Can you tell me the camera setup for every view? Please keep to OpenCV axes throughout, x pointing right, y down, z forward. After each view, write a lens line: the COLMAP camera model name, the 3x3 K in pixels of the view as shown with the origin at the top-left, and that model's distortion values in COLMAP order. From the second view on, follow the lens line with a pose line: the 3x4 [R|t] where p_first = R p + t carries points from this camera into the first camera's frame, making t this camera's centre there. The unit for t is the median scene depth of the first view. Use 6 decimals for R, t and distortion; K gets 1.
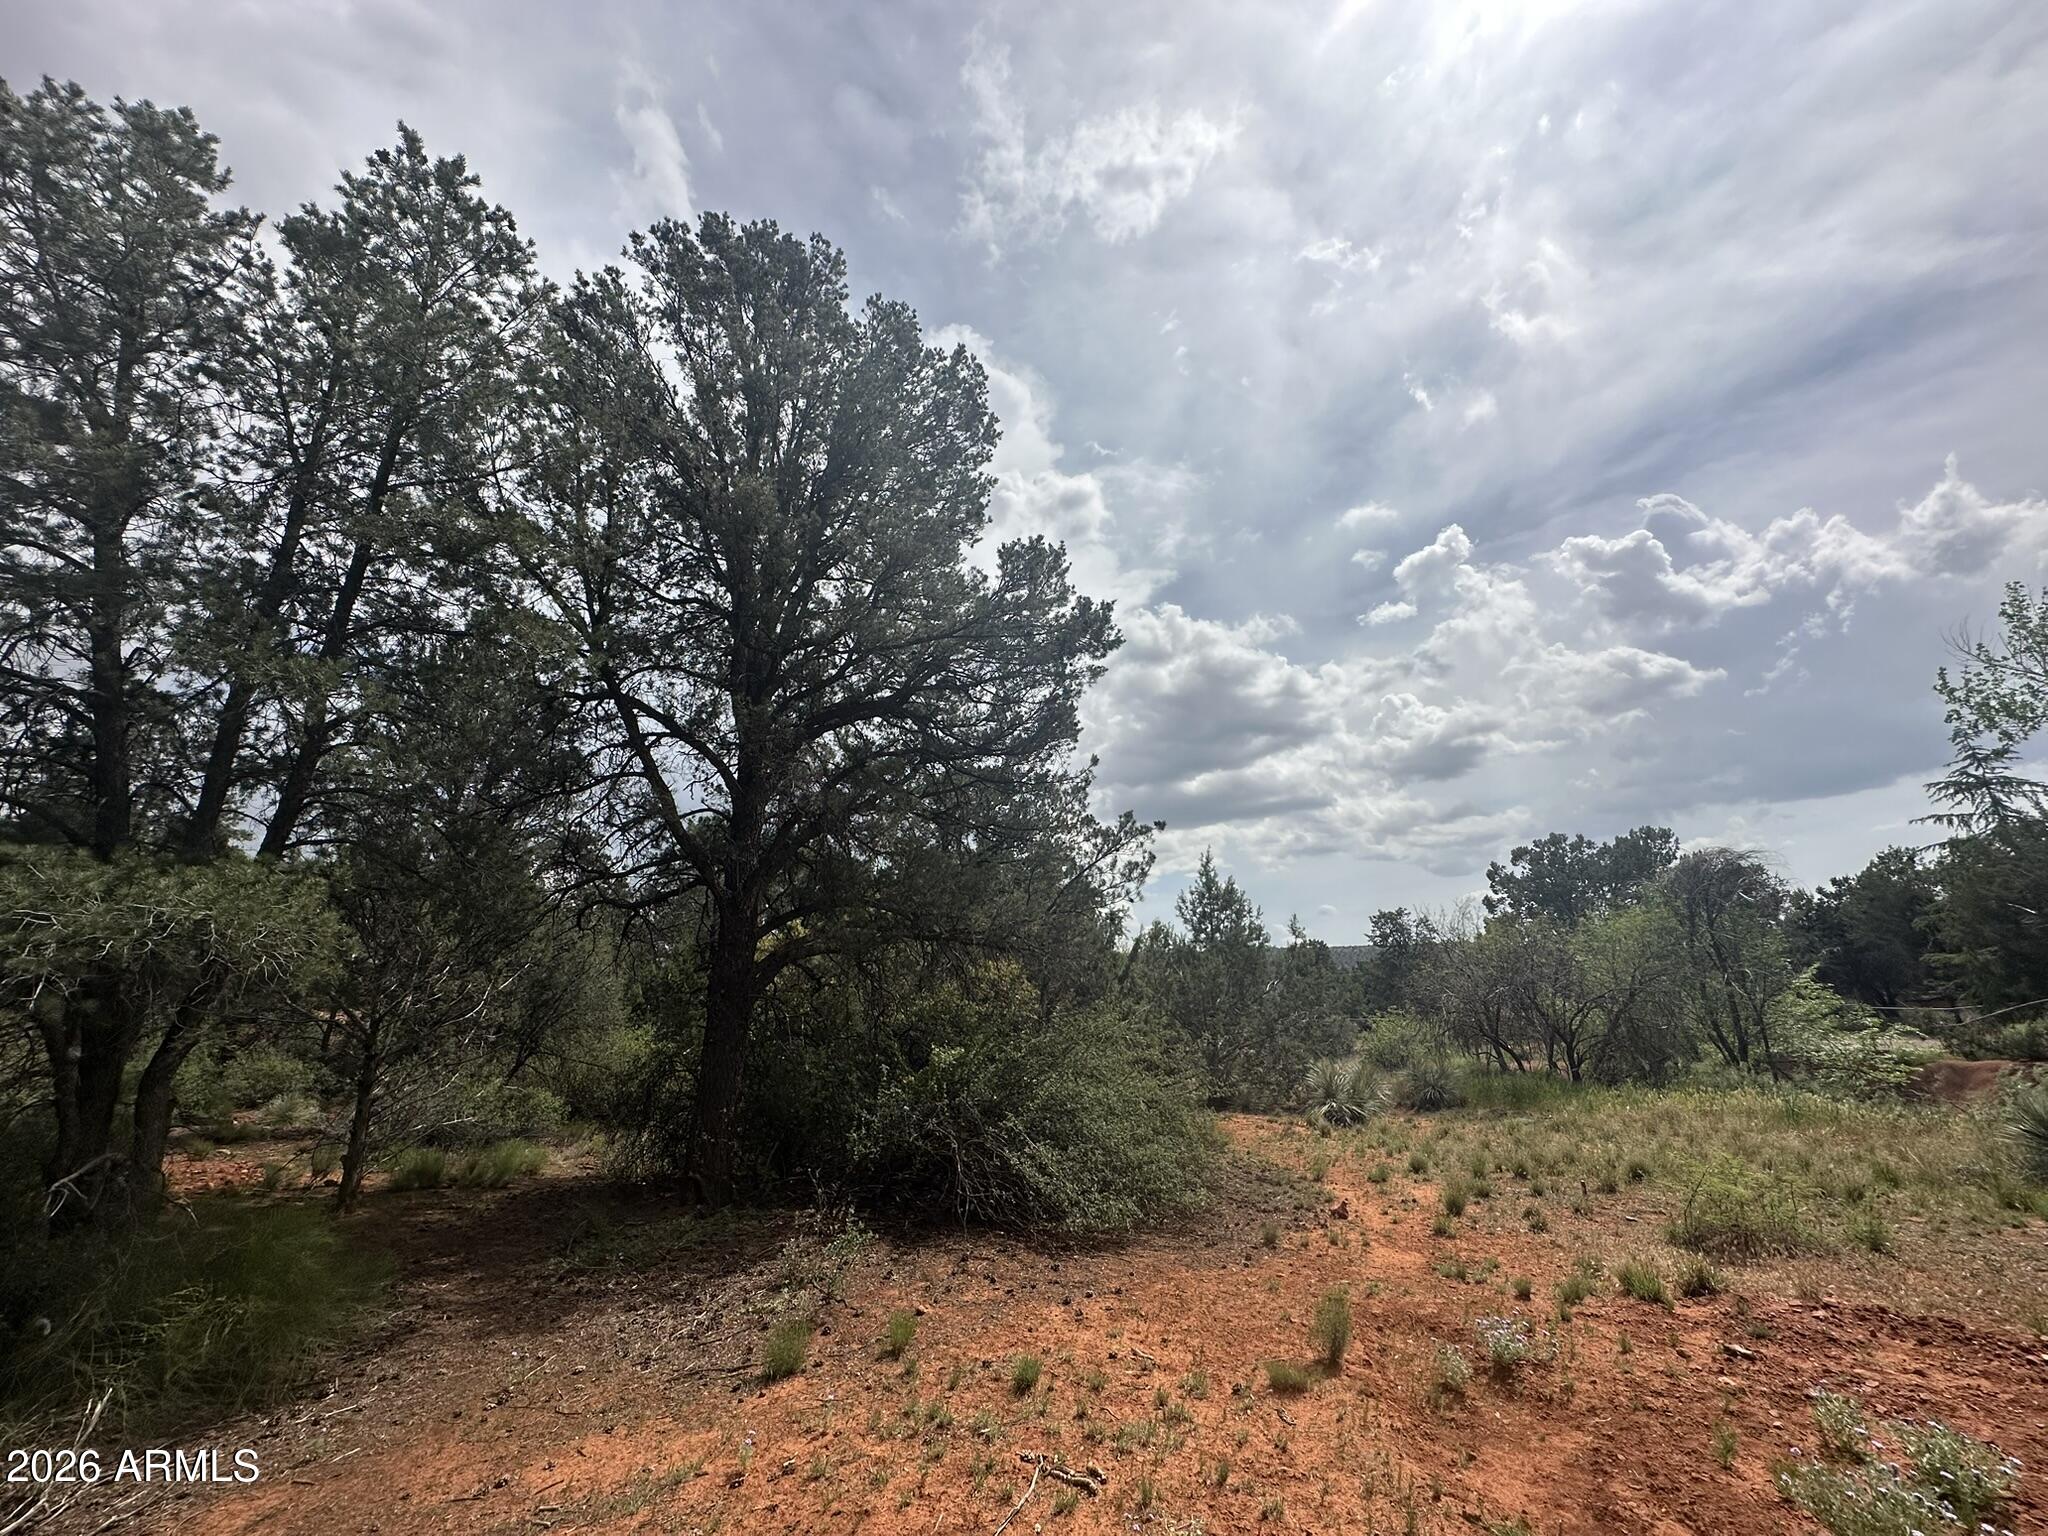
lens RADIAL K [[819.1, 0, 1024.0], [0, 819.1, 768.0], [0, 0, 1]] dist [-0.002123, -0.000086]
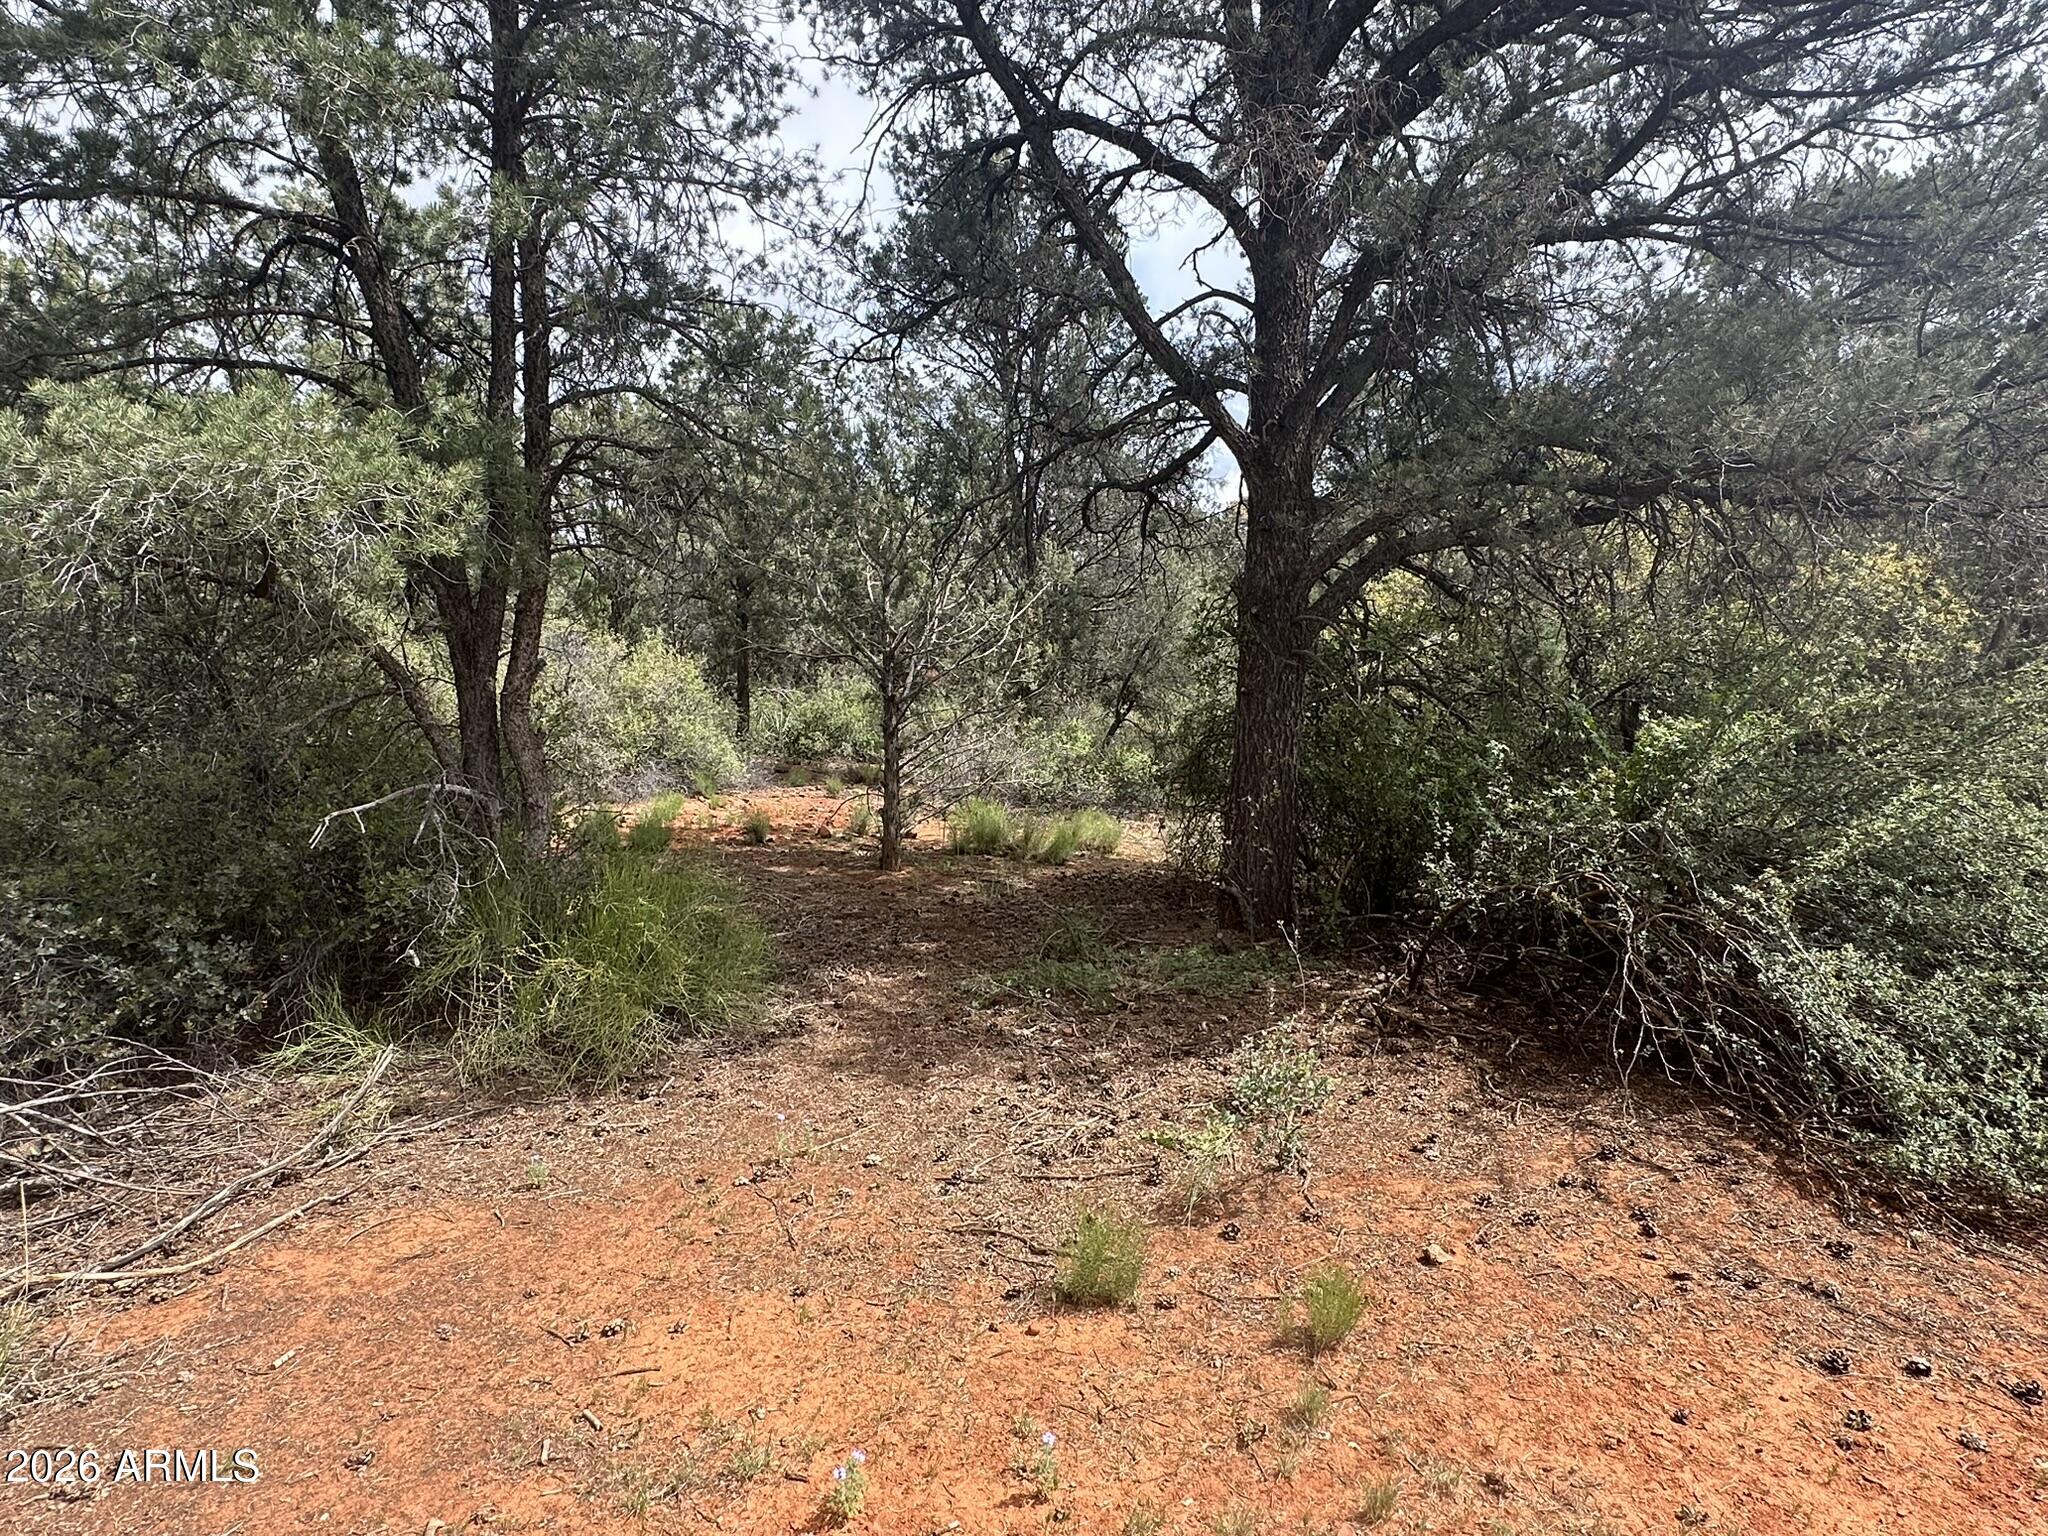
lens RADIAL K [[1153.8, 0, 1027.4], [0, 1153.8, 767.3], [0, 0, 1]] dist [0.000408, -0.000933]
pose [[0.762318, 0.074051, -0.642952, 0.045295], [0.164885, 0.938431, 0.303578, 0.091163], [0.625847, -0.337436, 0.703173, 0.251634]]
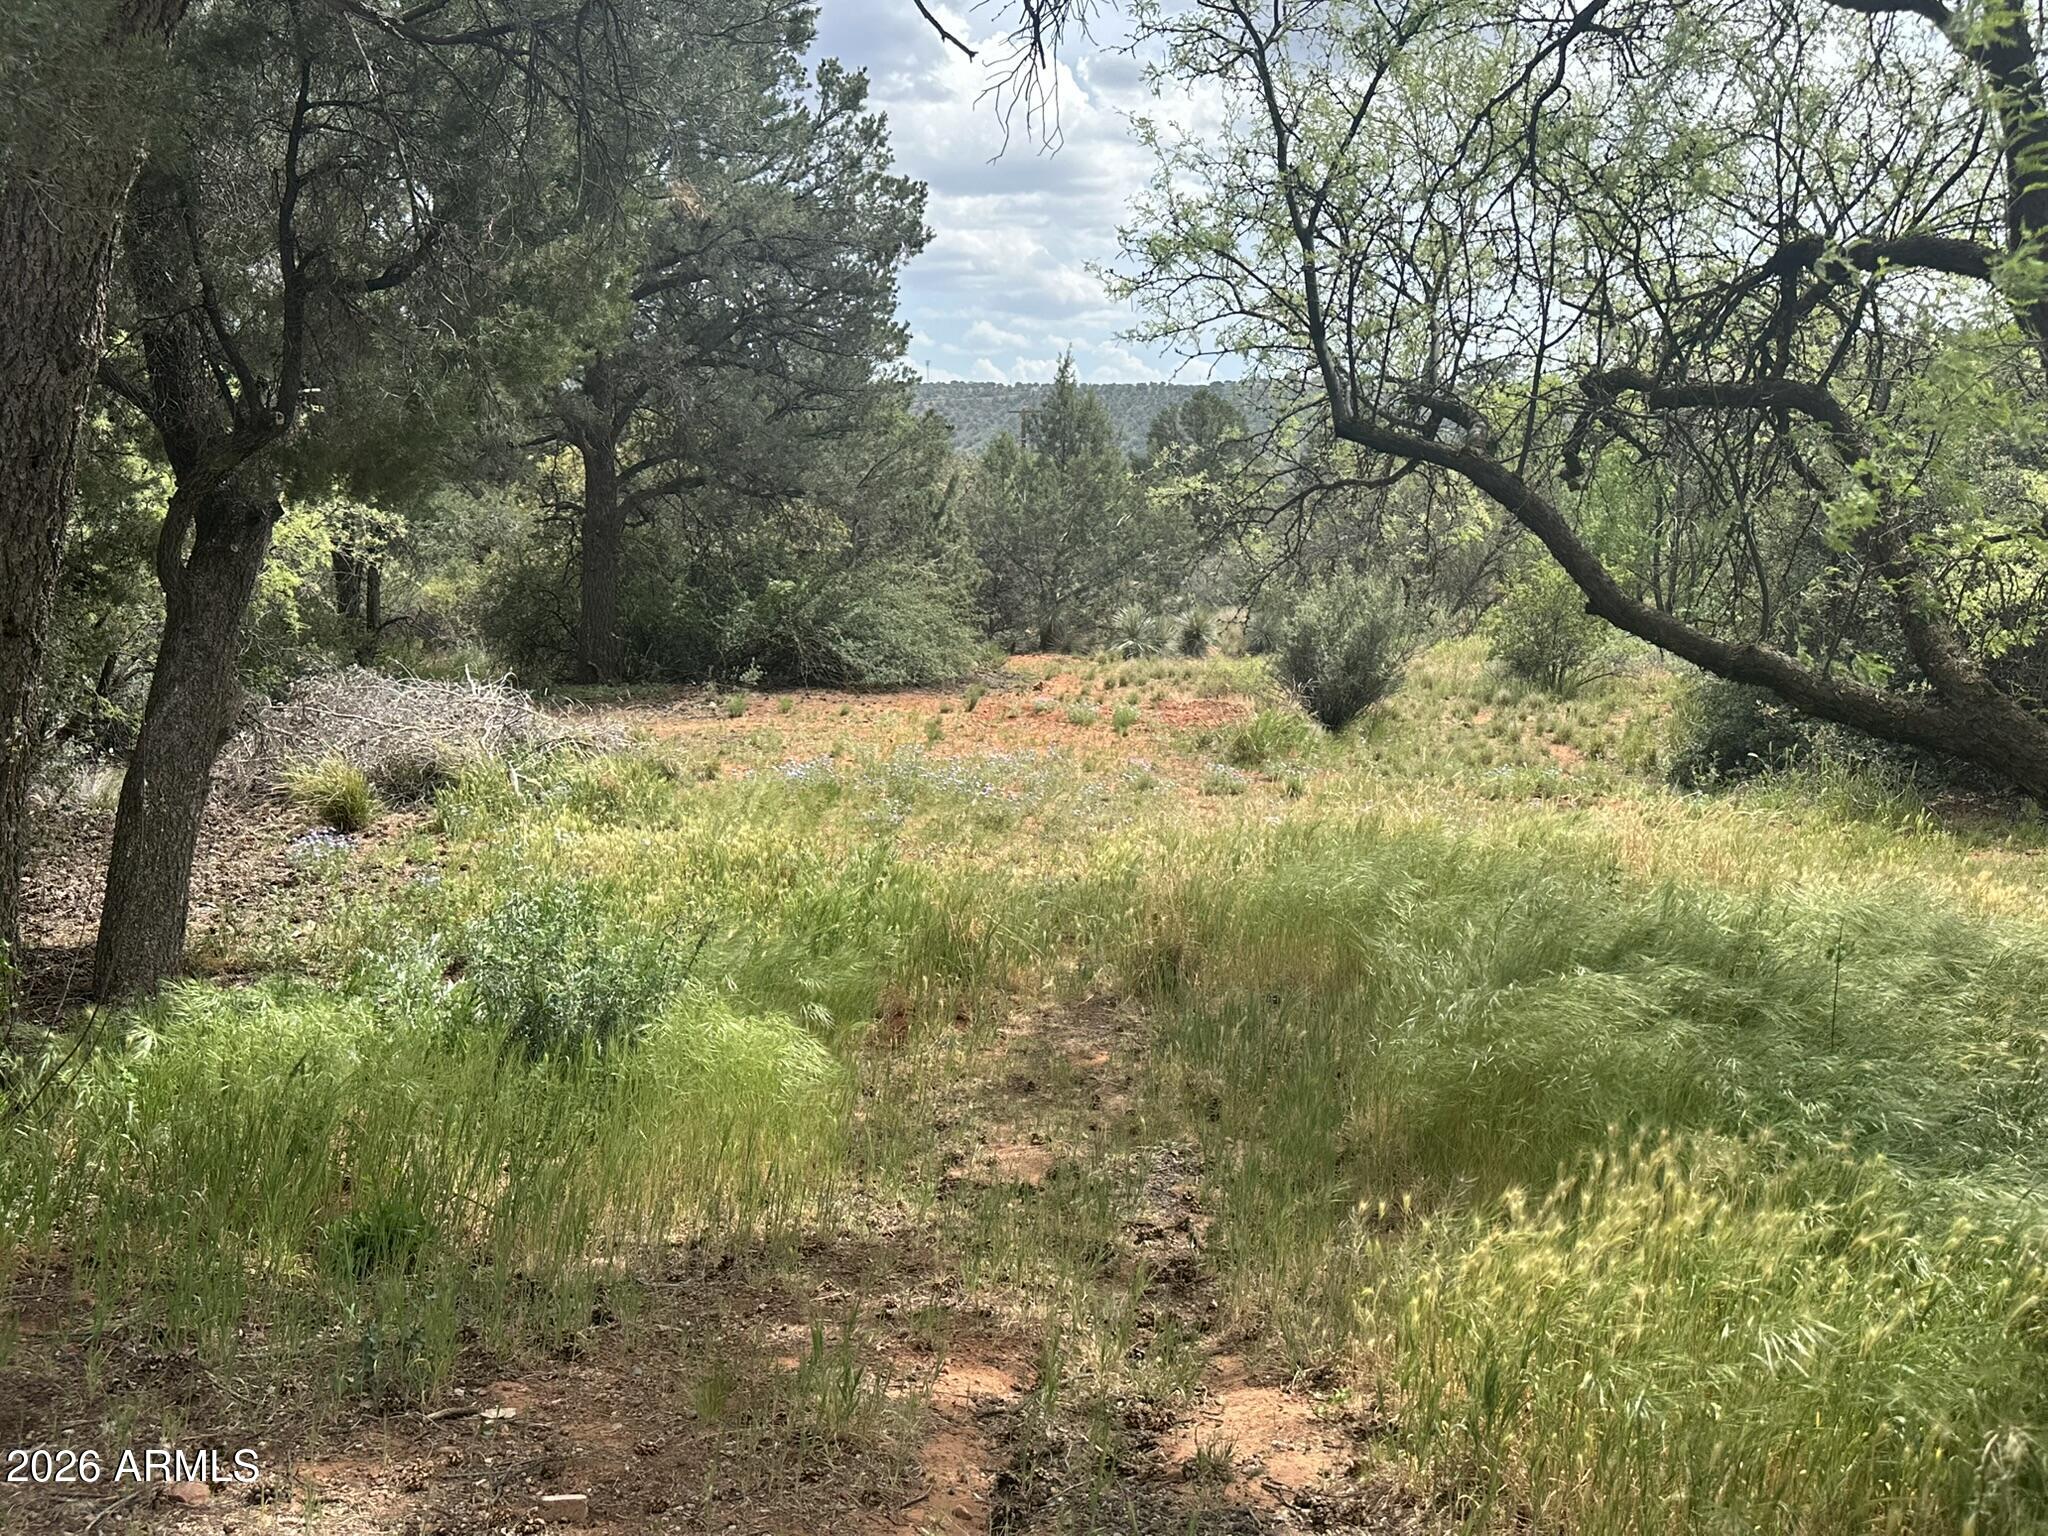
lens RADIAL K [[1843.3, 0, 1024.0], [0, 1843.3, 768.0], [0, 0, 1]] dist [-0.002388, -0.000279]
pose [[0.992534, 0.022259, 0.119920, -0.047508], [-0.070632, 0.906463, 0.416336, -0.564955], [-0.099436, -0.421698, 0.901268, -1.606035]]
